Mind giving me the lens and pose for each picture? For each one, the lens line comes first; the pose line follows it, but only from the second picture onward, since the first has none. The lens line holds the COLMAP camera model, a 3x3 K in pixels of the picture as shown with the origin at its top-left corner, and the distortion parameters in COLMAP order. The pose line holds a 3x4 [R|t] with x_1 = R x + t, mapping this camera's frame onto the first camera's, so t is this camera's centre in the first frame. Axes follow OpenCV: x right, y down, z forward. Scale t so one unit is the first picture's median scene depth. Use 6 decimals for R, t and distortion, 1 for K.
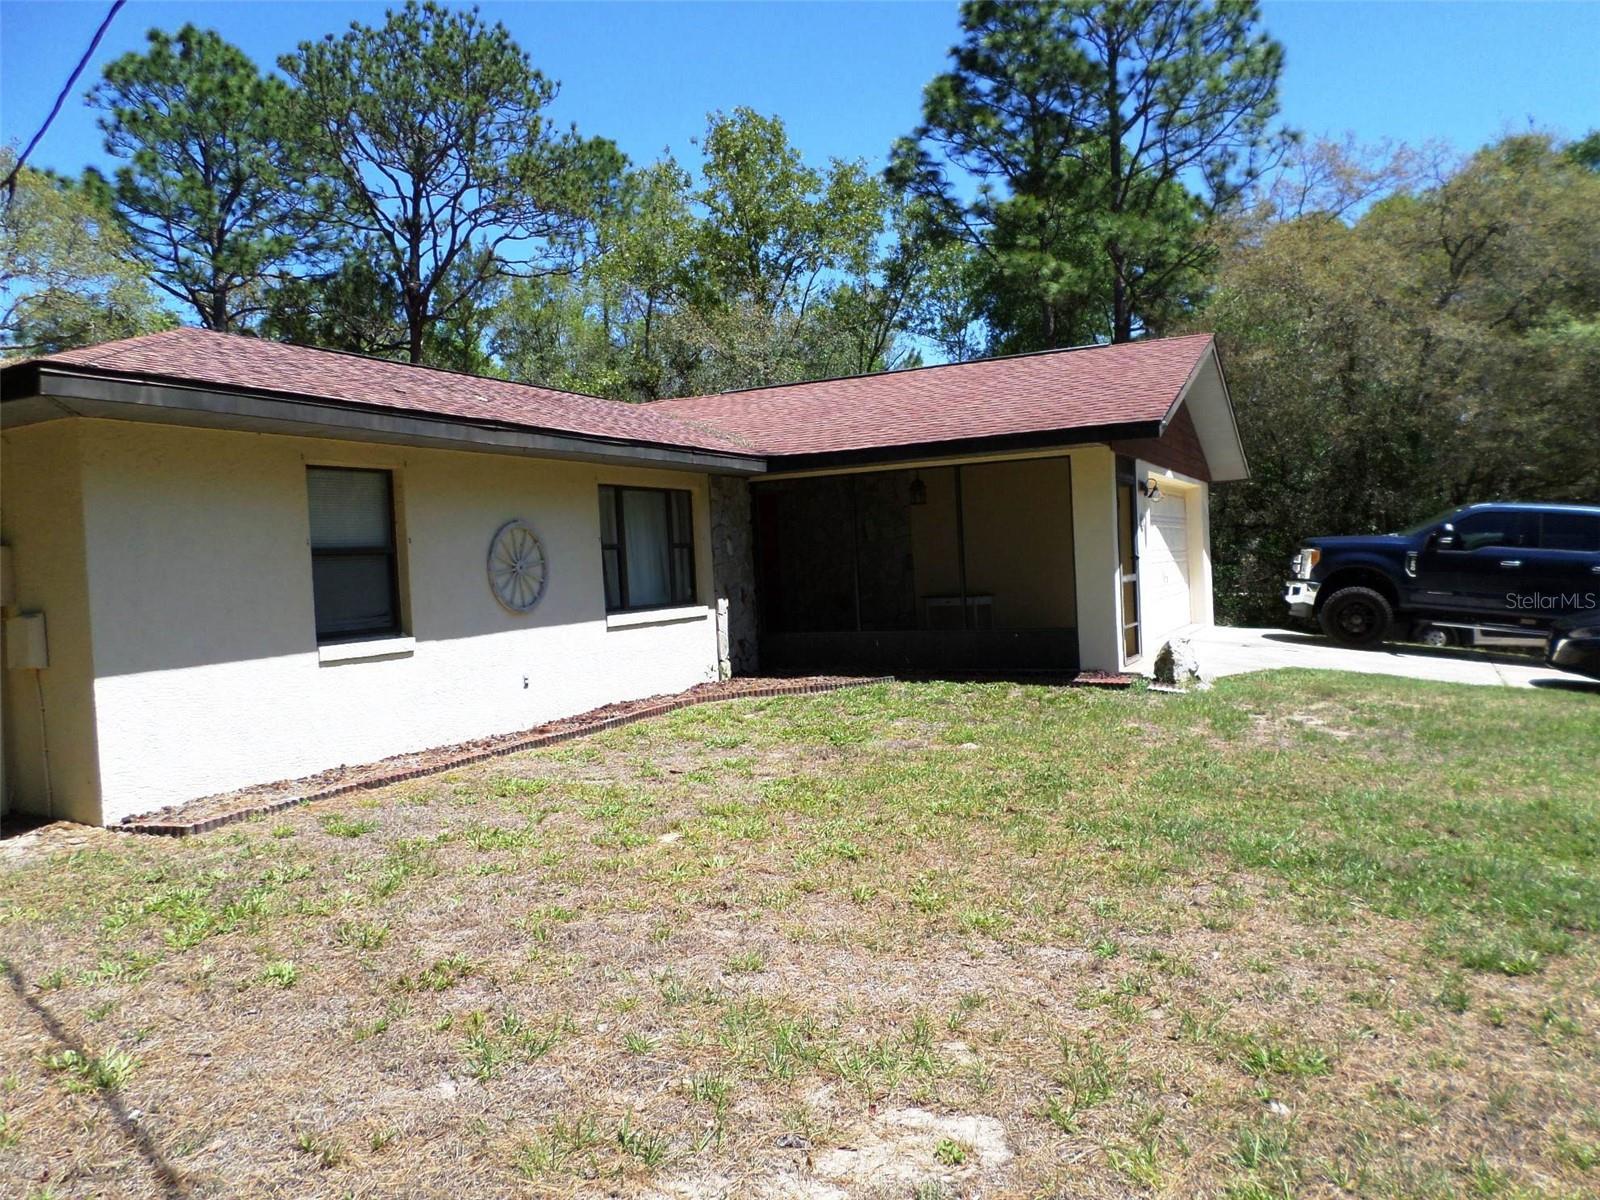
lens RADIAL K [[1238.7, 0, 806.0], [0, 1238.7, 611.2], [0, 0, 1]] dist [-0.021336, 0.004160]
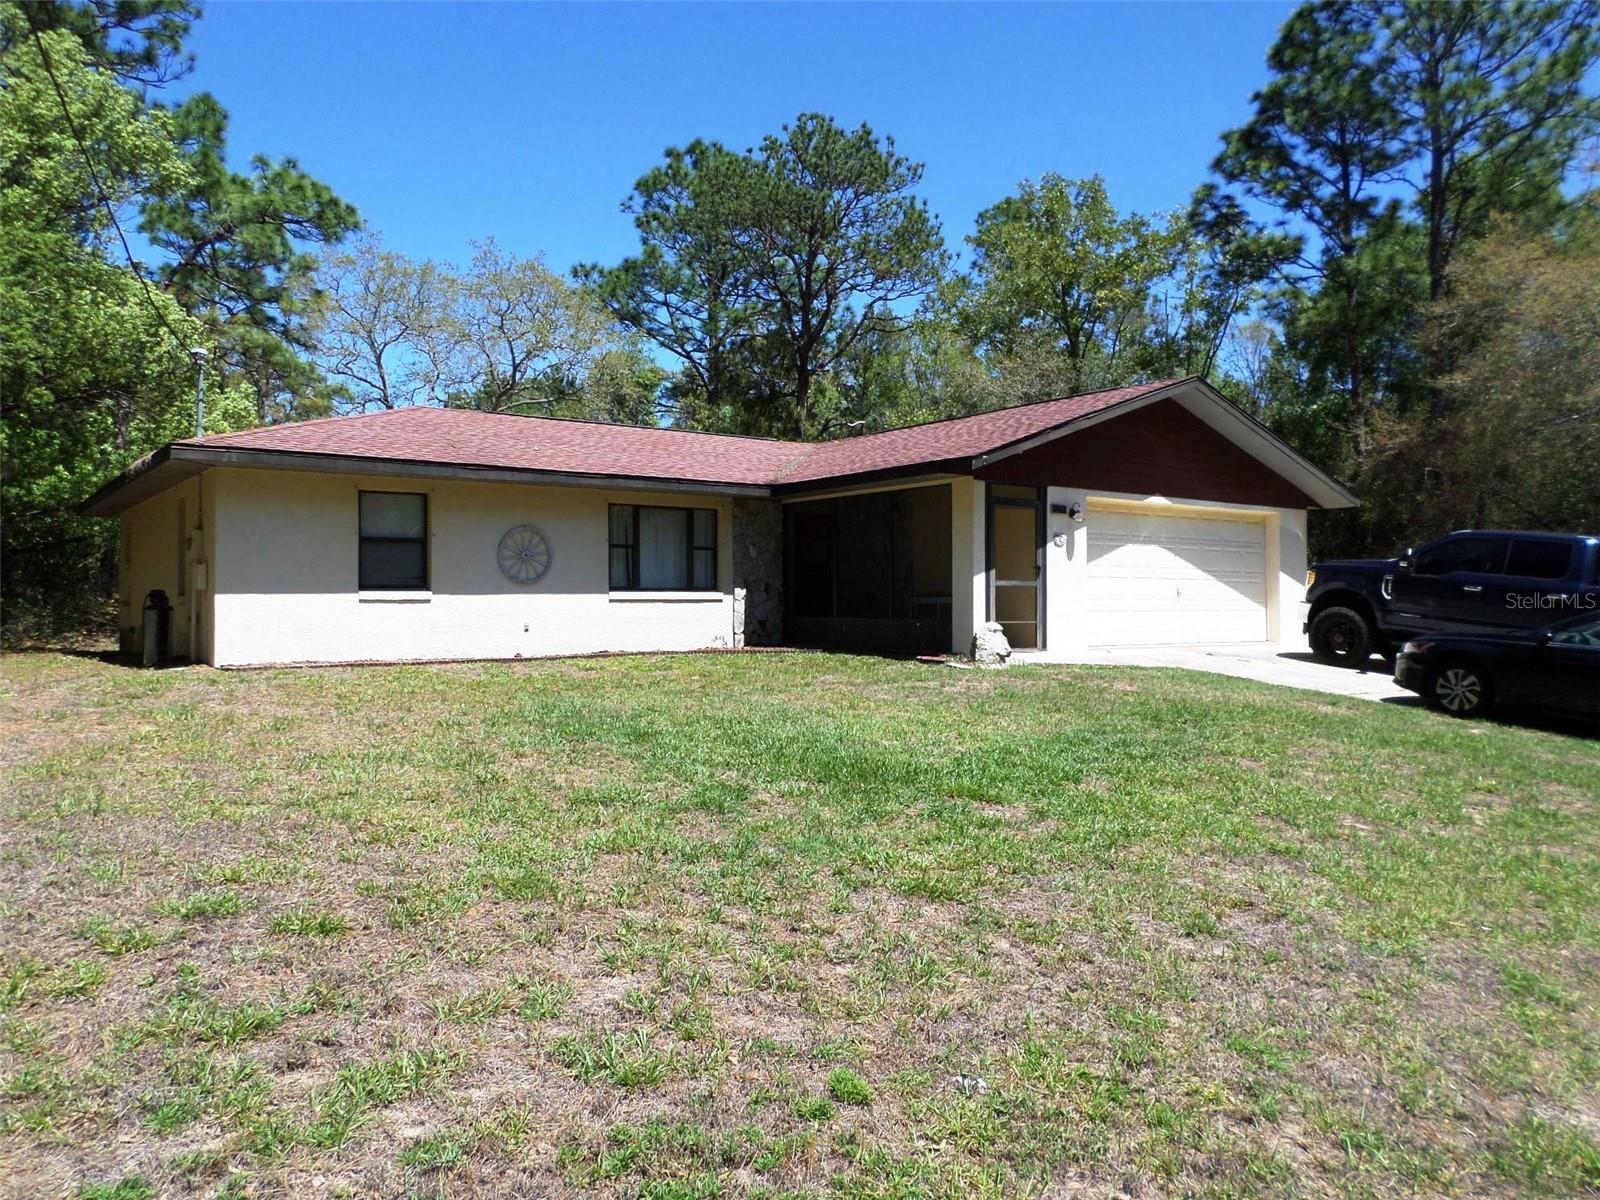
lens RADIAL K [[1238.7, 0, 806.0], [0, 1238.7, 611.2], [0, 0, 1]] dist [-0.021336, 0.004160]
pose [[0.890672, 0.046591, -0.452253, 0.650863], [-0.056369, 0.998377, -0.008160, 0.023537], [0.451139, 0.032761, 0.891852, -0.201511]]
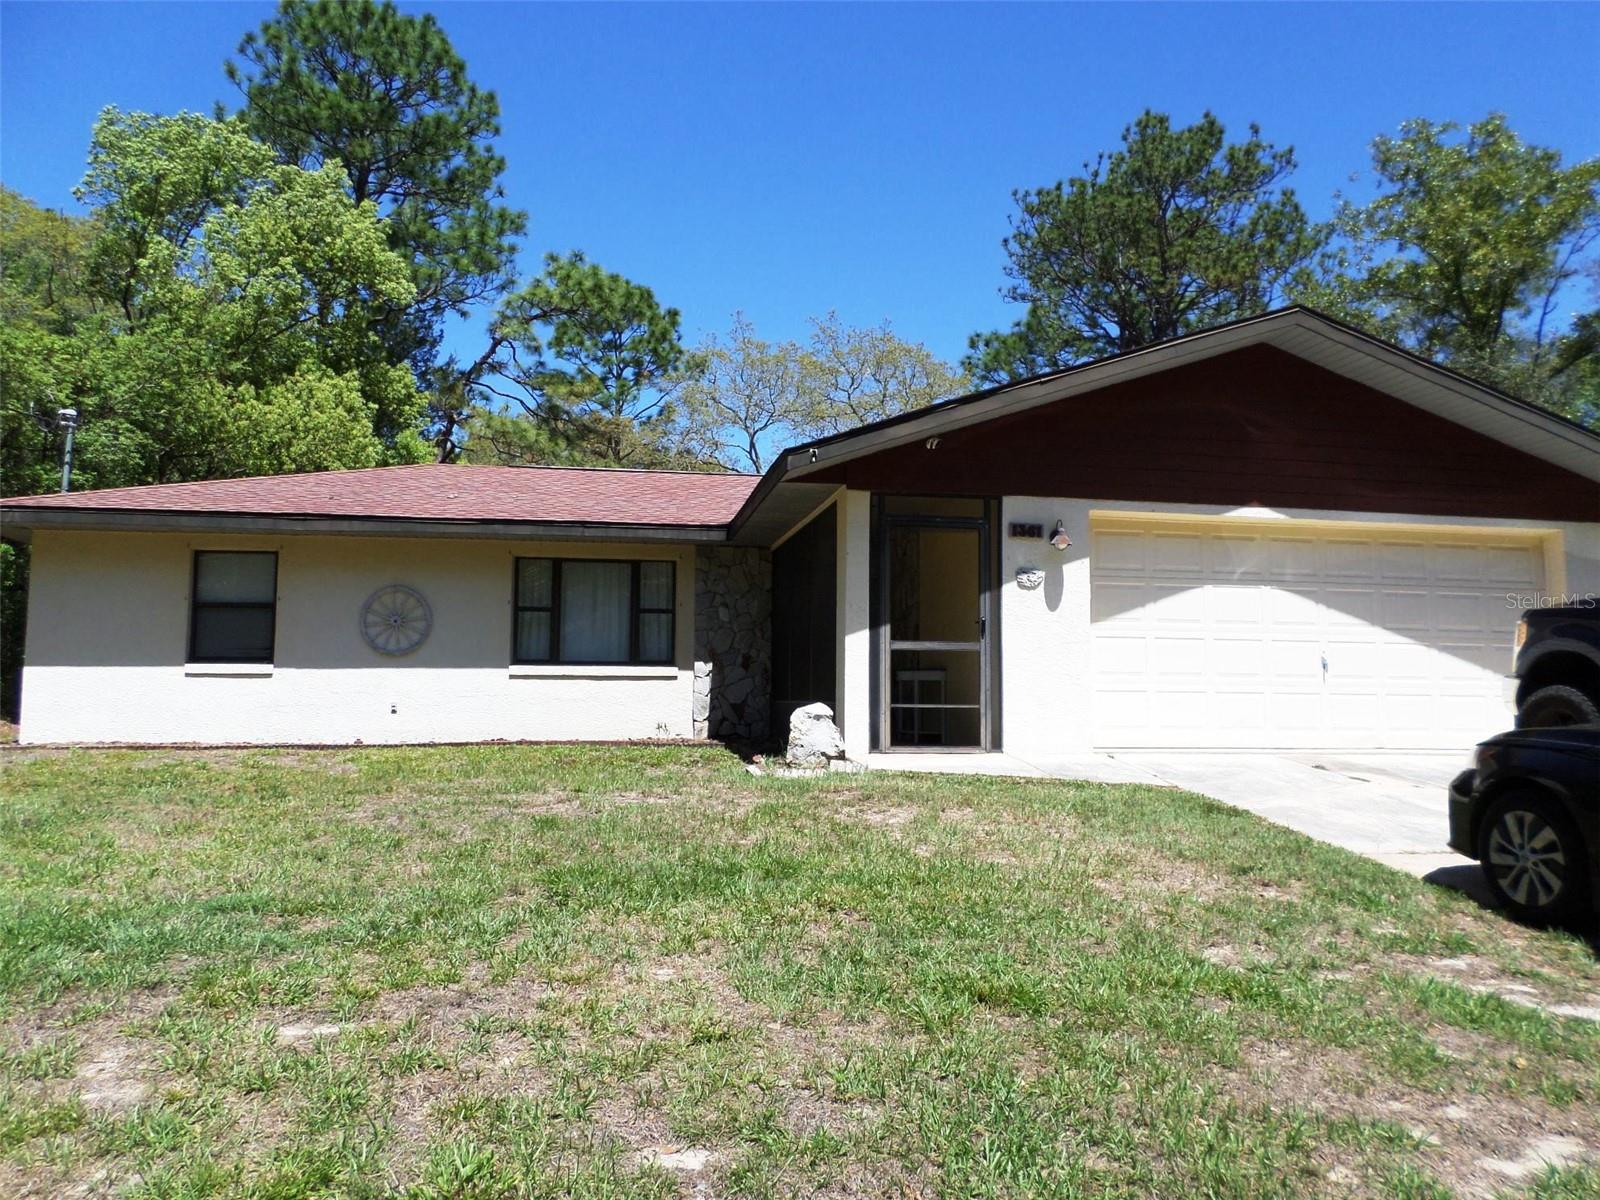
lens RADIAL K [[1238.7, 0, 806.0], [0, 1238.7, 611.2], [0, 0, 1]] dist [-0.021336, 0.004160]
pose [[0.589109, -0.009946, -0.807993, 0.879151], [-0.062230, 0.996396, -0.057637, 0.002480], [0.805654, 0.084236, 0.586367, 0.464031]]
